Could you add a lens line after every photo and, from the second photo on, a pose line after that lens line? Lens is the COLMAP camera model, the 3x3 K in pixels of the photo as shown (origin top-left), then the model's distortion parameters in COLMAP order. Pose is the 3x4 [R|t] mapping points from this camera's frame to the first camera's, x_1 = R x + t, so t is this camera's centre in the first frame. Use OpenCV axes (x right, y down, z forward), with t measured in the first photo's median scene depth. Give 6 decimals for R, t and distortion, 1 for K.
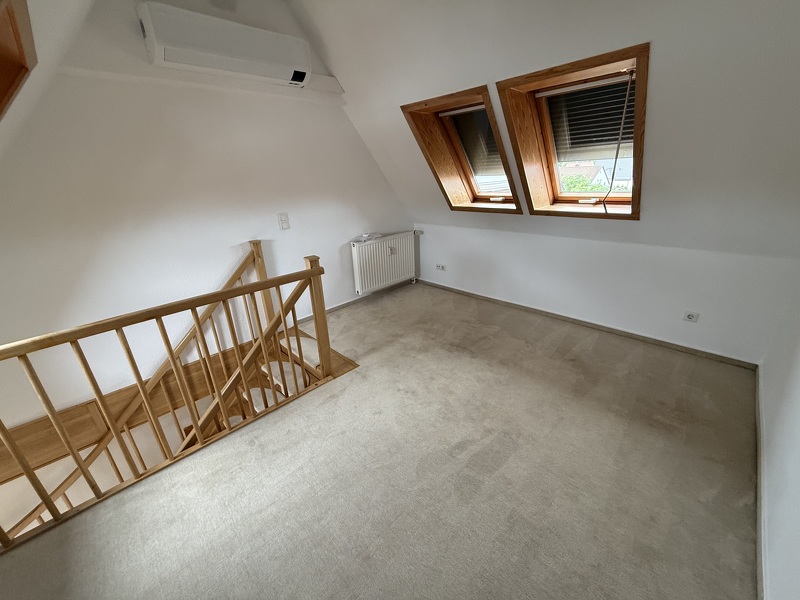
lens RADIAL K [[319.2, 0, 396.6], [0, 319.2, 302.8], [0, 0, 1]] dist [-0.000154, -0.000705]
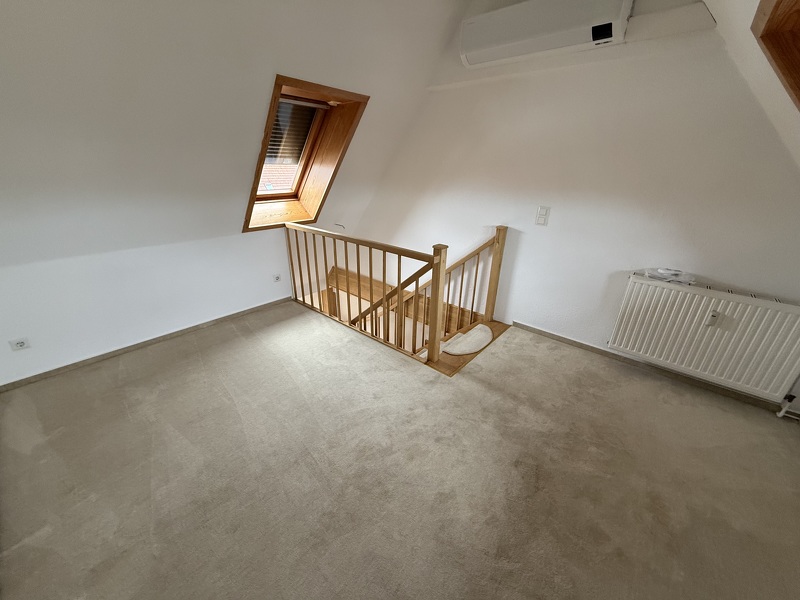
lens RADIAL K [[319.2, 0, 398.8], [0, 319.2, 303.6], [0, 0, 1]] dist [-0.000154, -0.000705]
pose [[0.074214, 0.442704, -0.893591, 0.602130], [-0.387432, 0.838474, 0.383220, -0.274629], [0.918906, 0.317765, 0.233745, 0.585550]]
